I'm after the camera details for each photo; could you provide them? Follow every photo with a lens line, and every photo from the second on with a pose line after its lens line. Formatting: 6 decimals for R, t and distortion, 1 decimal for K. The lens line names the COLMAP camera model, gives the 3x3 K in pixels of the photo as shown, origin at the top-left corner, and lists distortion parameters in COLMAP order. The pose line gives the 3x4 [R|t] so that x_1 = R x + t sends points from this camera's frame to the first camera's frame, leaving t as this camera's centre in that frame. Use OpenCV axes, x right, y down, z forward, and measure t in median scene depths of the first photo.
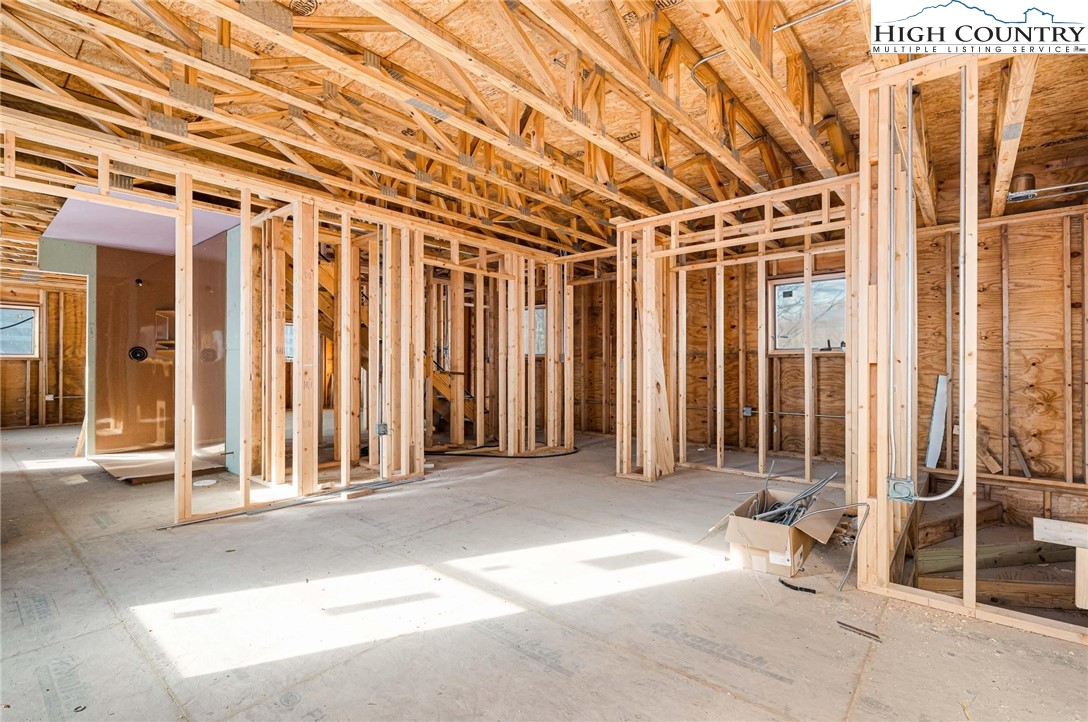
lens RADIAL K [[509.5, 0, 534.4], [0, 509.5, 362.4], [0, 0, 1]] dist [-0.004603, -0.001679]
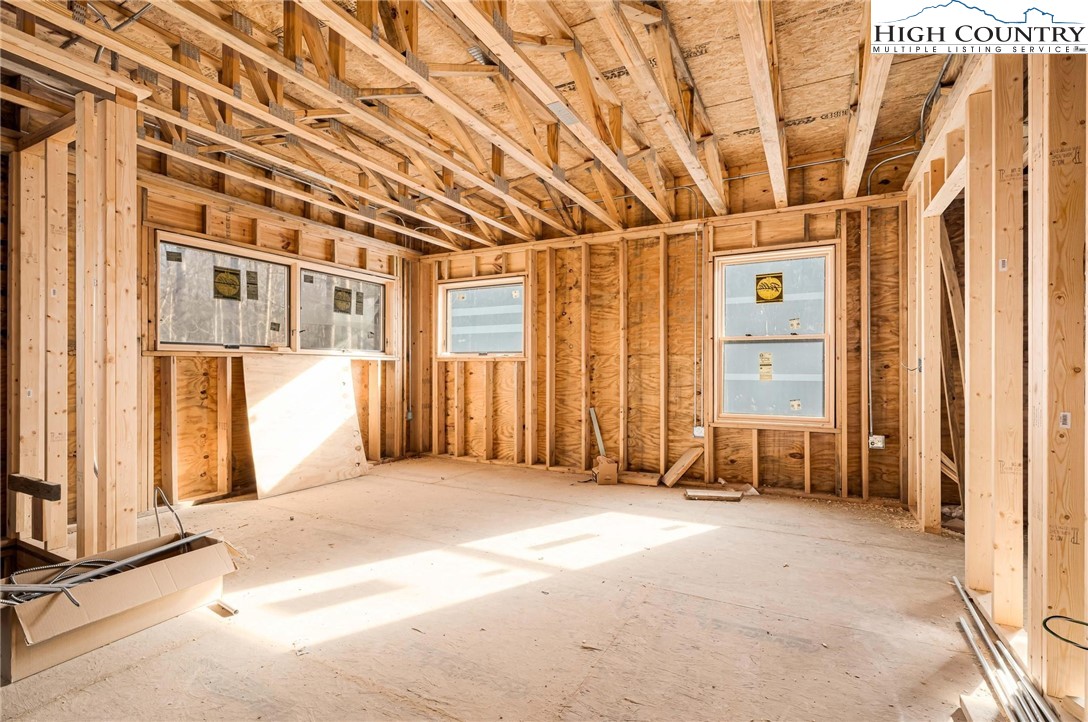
lens RADIAL K [[509.5, 0, 541.0], [0, 509.5, 364.6], [0, 0, 1]] dist [-0.004603, -0.001679]
pose [[-0.975970, 0.006344, -0.217812, 0.056125], [0.009022, 0.999895, -0.011303, 0.007828], [0.217717, -0.012997, -0.975925, 2.180904]]
